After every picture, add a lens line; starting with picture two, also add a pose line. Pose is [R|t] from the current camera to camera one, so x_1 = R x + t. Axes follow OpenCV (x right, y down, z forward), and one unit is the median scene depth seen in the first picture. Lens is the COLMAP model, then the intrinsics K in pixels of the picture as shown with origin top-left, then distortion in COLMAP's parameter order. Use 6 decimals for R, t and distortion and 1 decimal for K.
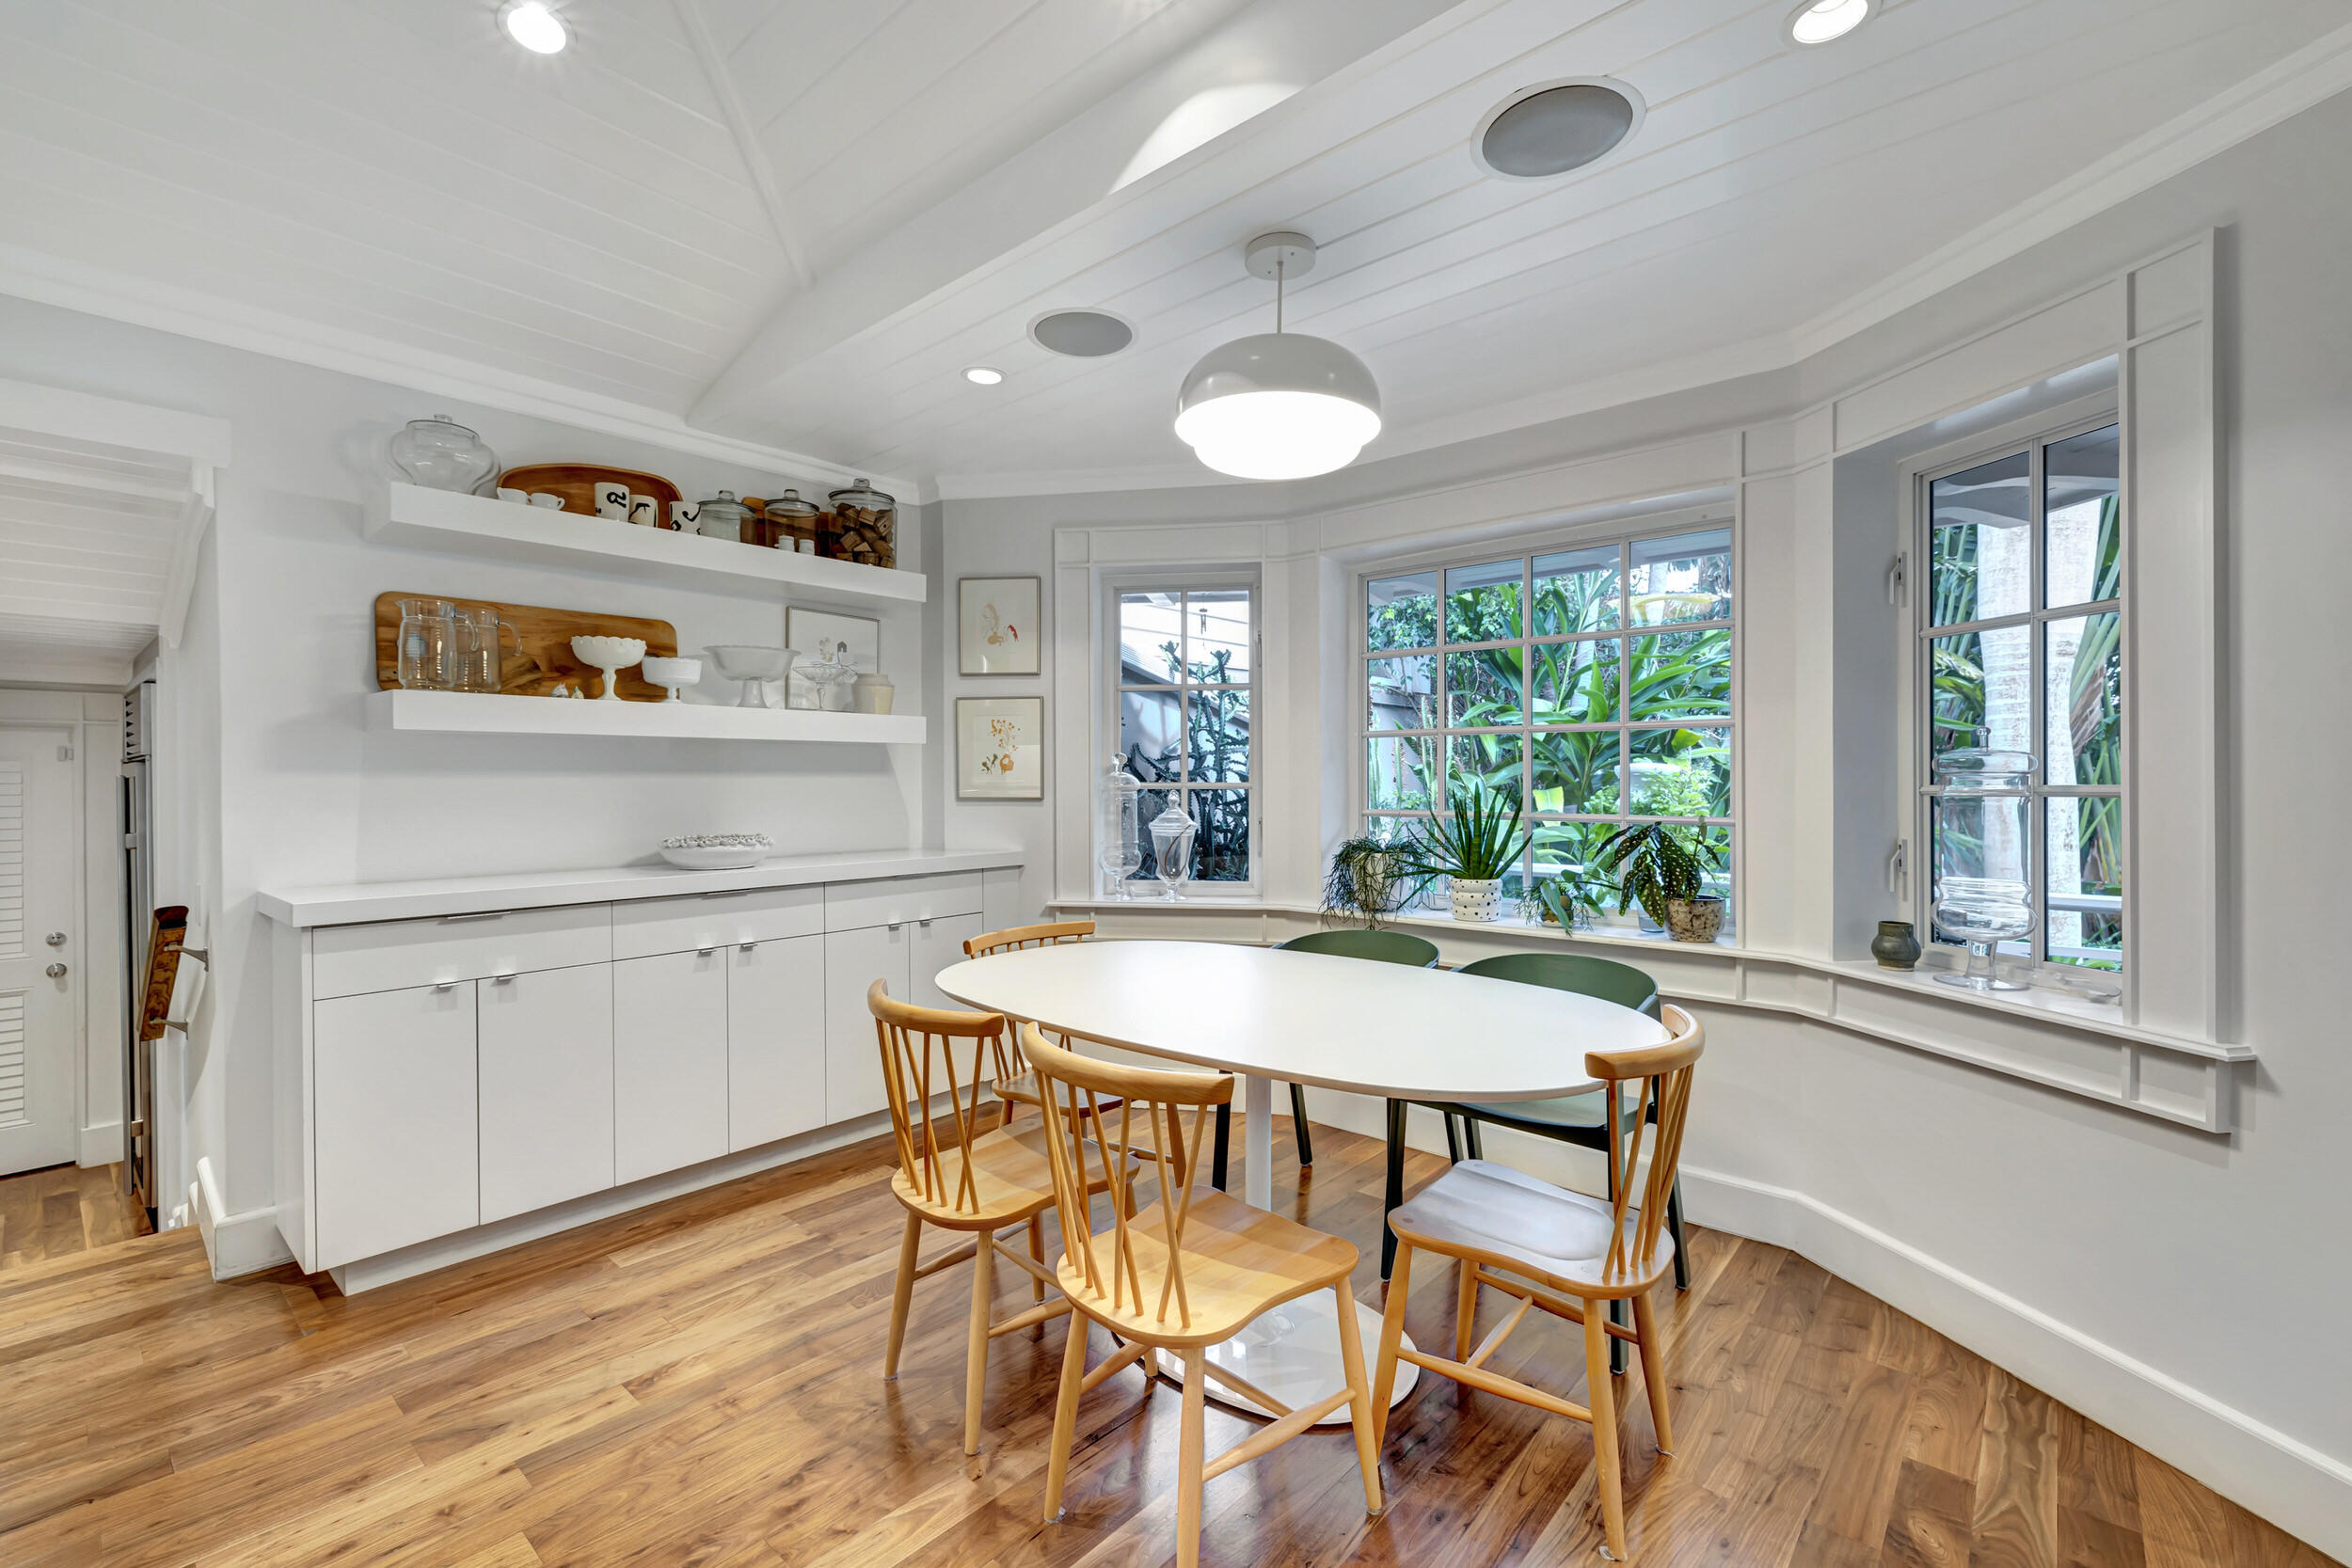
lens RADIAL K [[1000.8, 0, 1171.5], [0, 1000.8, 786.9], [0, 0, 1]] dist [-0.000184, -0.000219]
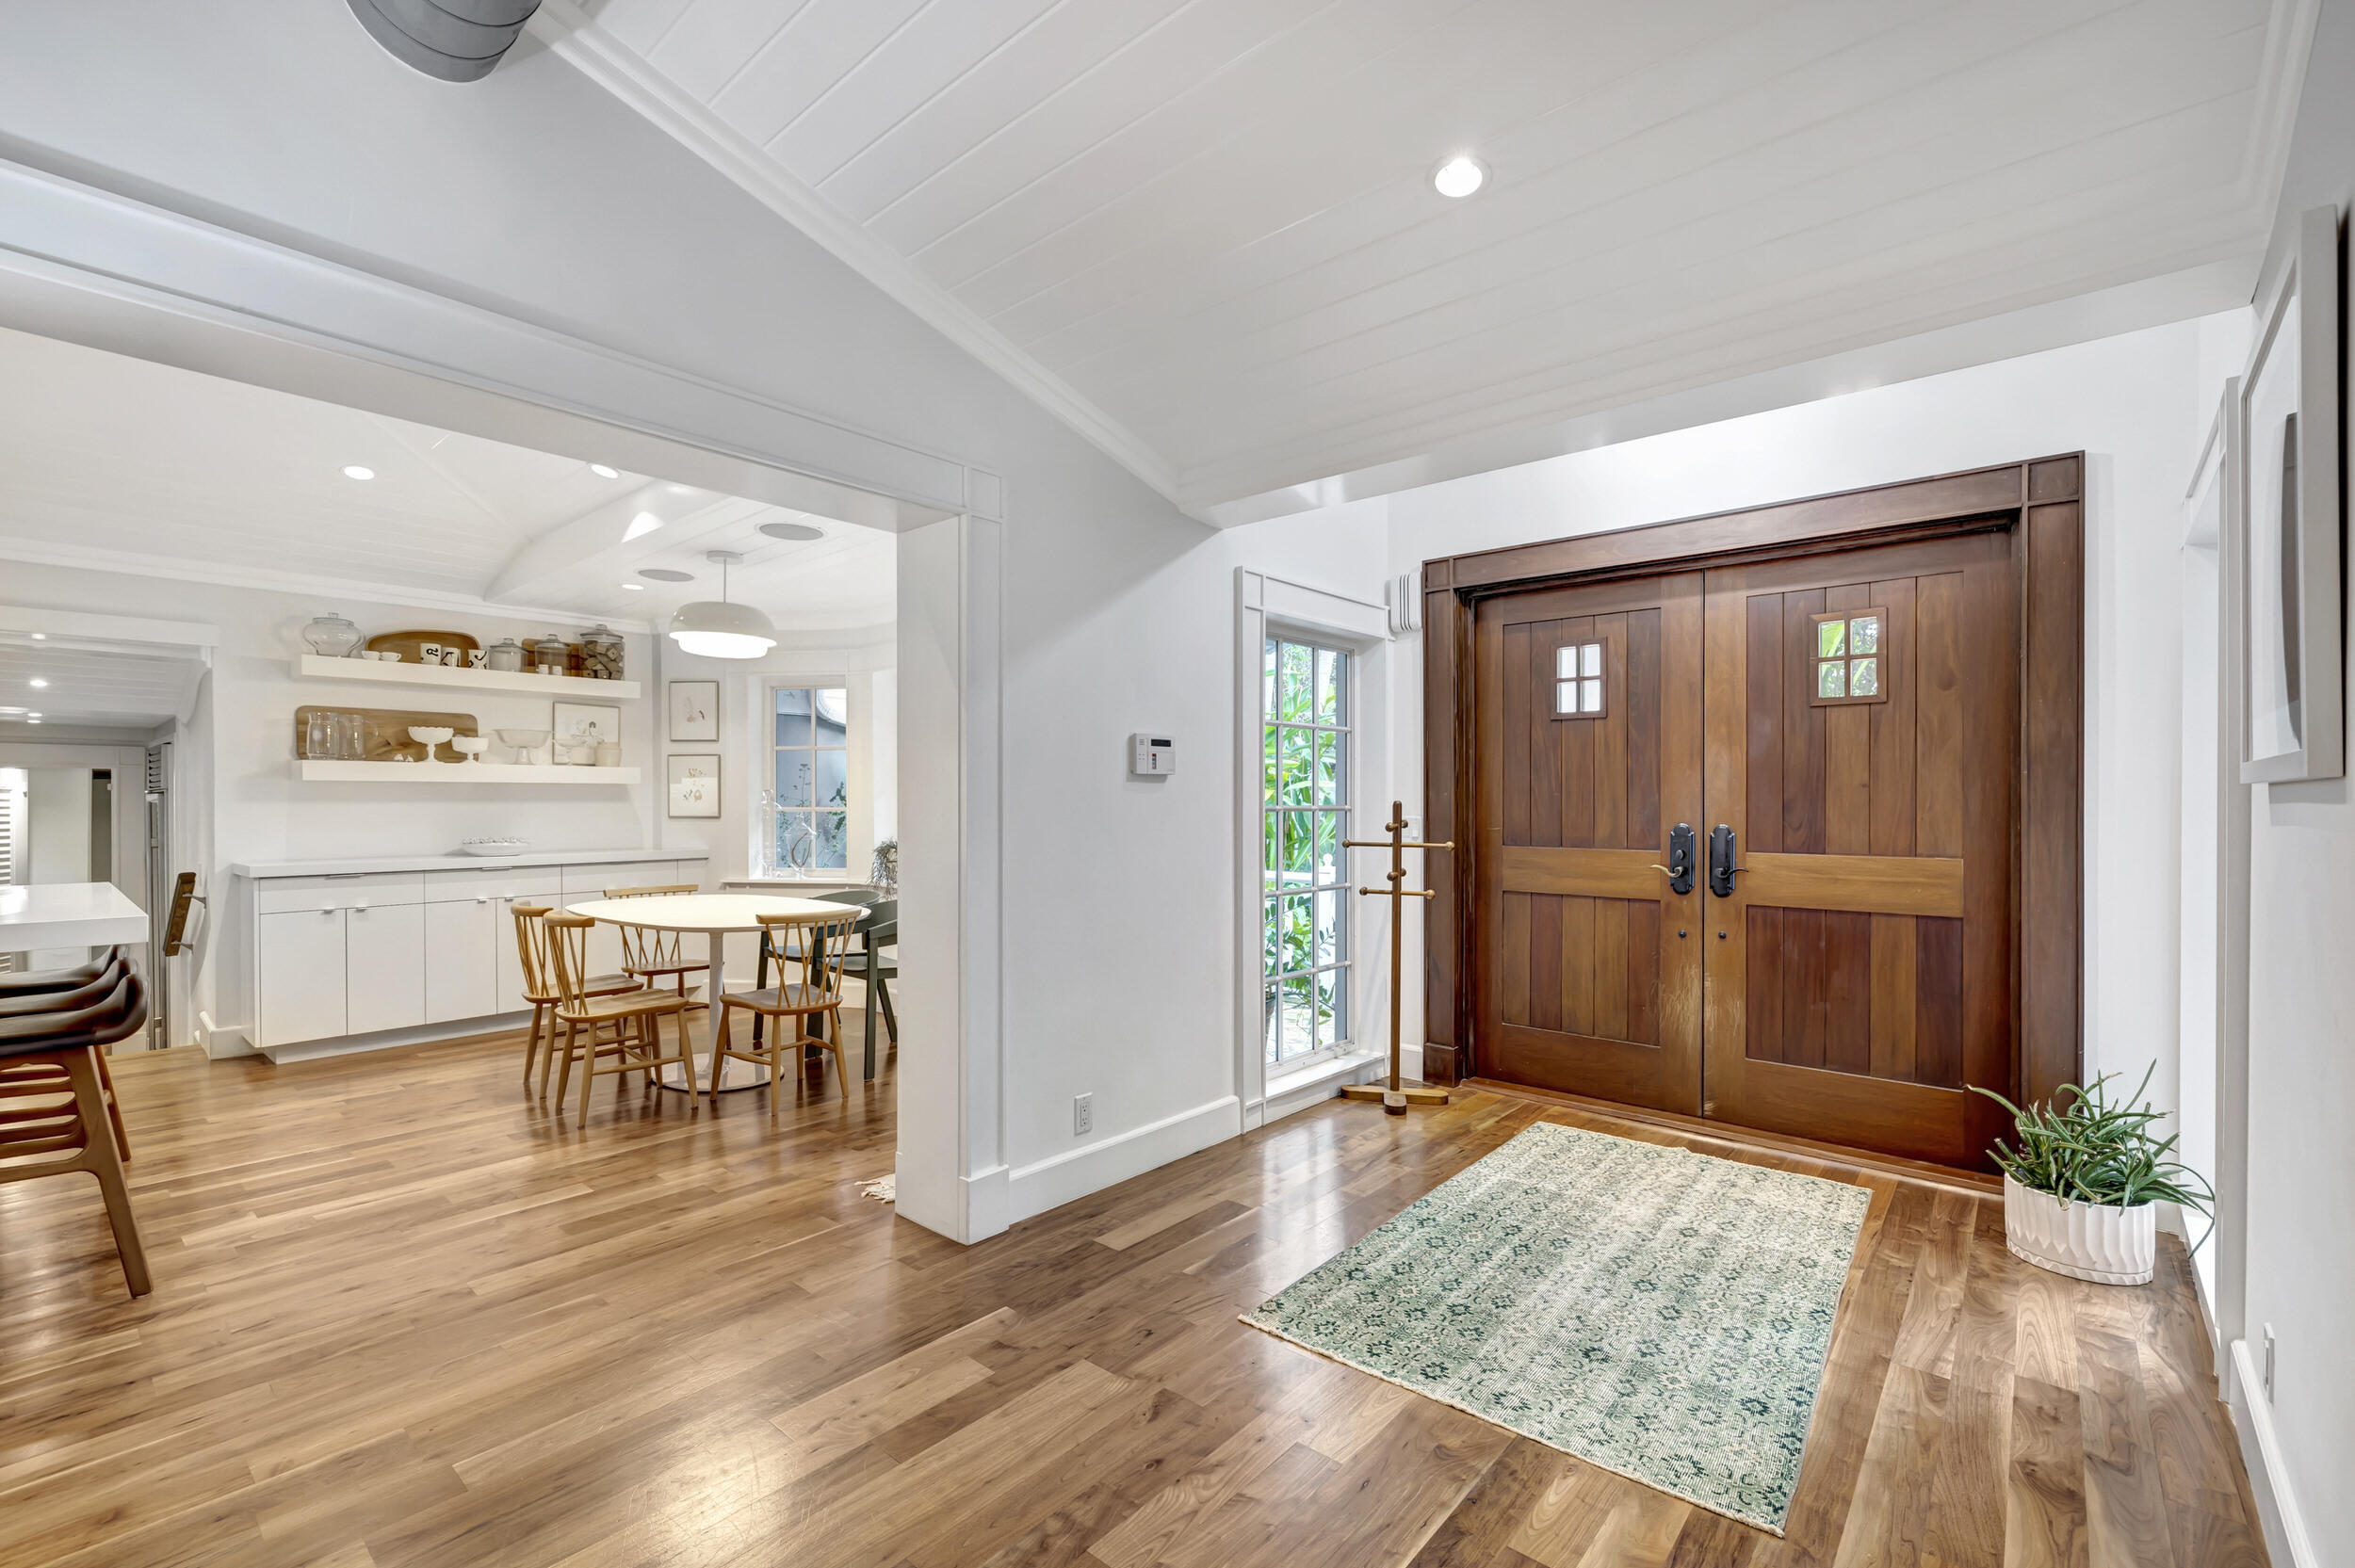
lens RADIAL K [[1006.5, 0, 1178.1], [0, 1006.5, 813.3], [0, 0, 1]] dist [-0.000402, -0.000112]
pose [[0.999942, 0.000474, 0.010796, 0.837232], [-0.000441, 0.999995, -0.003107, 0.012264], [-0.010798, 0.003102, 0.999937, -0.905168]]
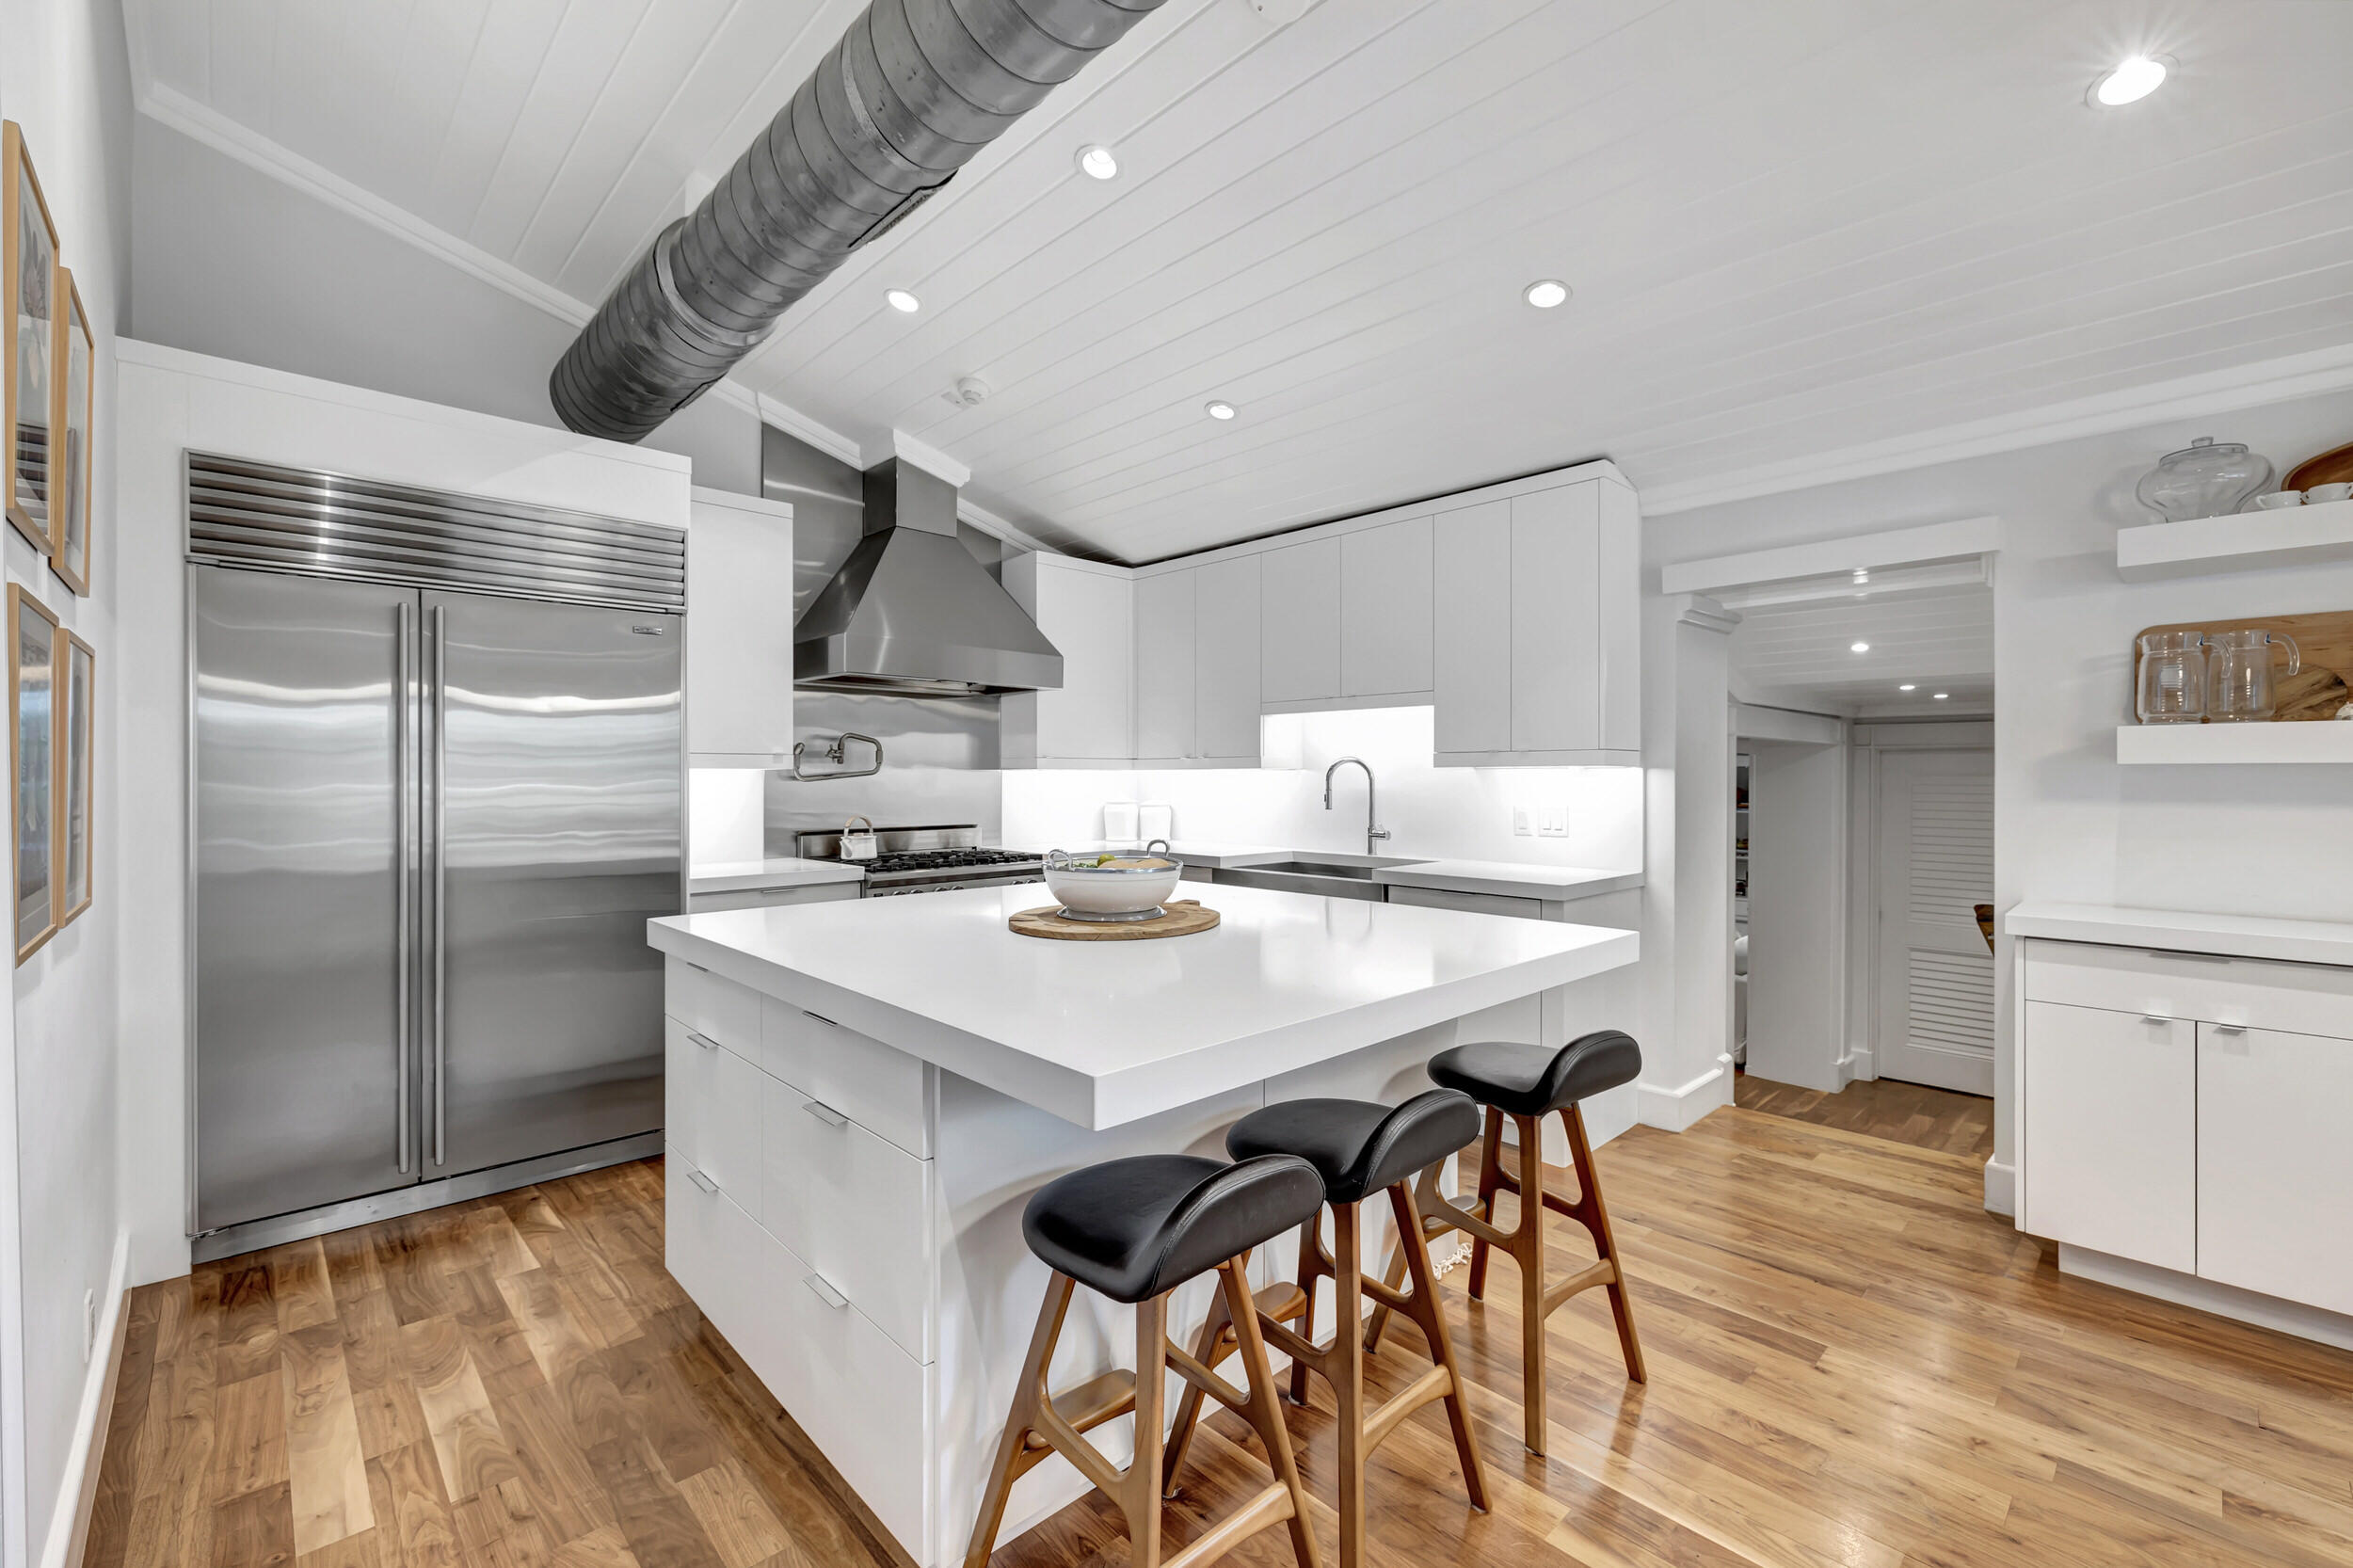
lens RADIAL K [[985.6, 0, 1172.1], [0, 985.6, 786.9], [0, 0, 1]] dist [0.000606, -0.000261]
pose [[-0.093542, 0.014268, -0.995513, 0.320321], [-0.006351, 0.999868, 0.014927, -0.039403], [0.995595, 0.007719, -0.093439, 0.093001]]
